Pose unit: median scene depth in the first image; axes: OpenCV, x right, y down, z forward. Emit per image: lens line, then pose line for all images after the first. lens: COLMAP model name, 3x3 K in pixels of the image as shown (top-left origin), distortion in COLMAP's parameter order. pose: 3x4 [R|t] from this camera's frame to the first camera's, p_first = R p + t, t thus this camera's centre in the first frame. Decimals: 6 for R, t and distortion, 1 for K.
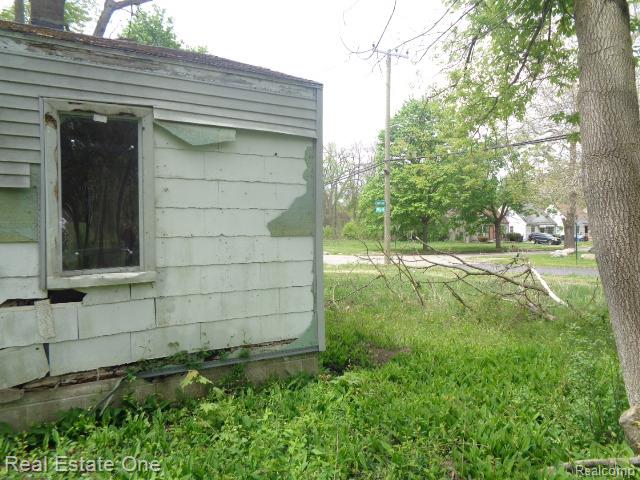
lens RADIAL K [[478.3, 0, 324.8], [0, 478.3, 245.7], [0, 0, 1]] dist [0.003912, 0.011840]
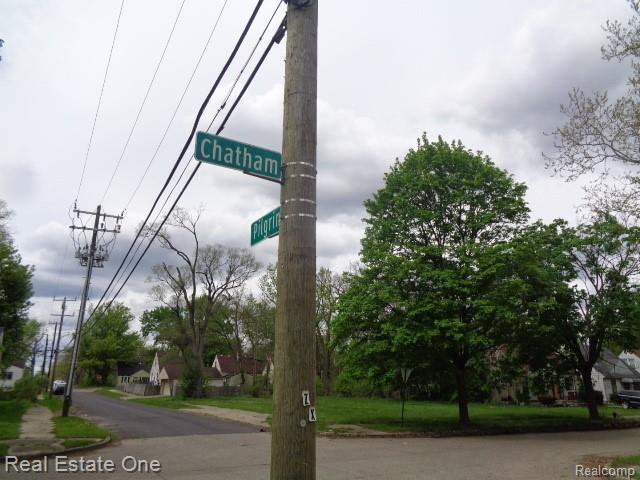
lens RADIAL K [[478.3, 0, 316.8], [0, 478.3, 234.8], [0, 0, 1]] dist [0.003912, 0.011840]
pose [[0.999255, 0.001448, -0.038572, 0.087475], [-0.014077, 0.944143, -0.329236, -0.010124], [0.035941, 0.329534, 0.943460, 0.541309]]
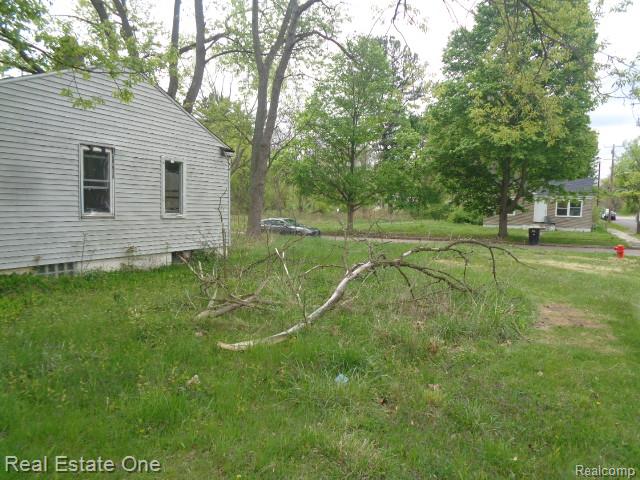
lens RADIAL K [[478.3, 0, 320.2], [0, 478.3, 240.4], [0, 0, 1]] dist [0.003912, 0.011840]
pose [[0.525948, 0.086745, -0.846081, 0.221818], [-0.057027, 0.996143, 0.066681, -0.003006], [0.848603, 0.013179, 0.528867, 0.119479]]
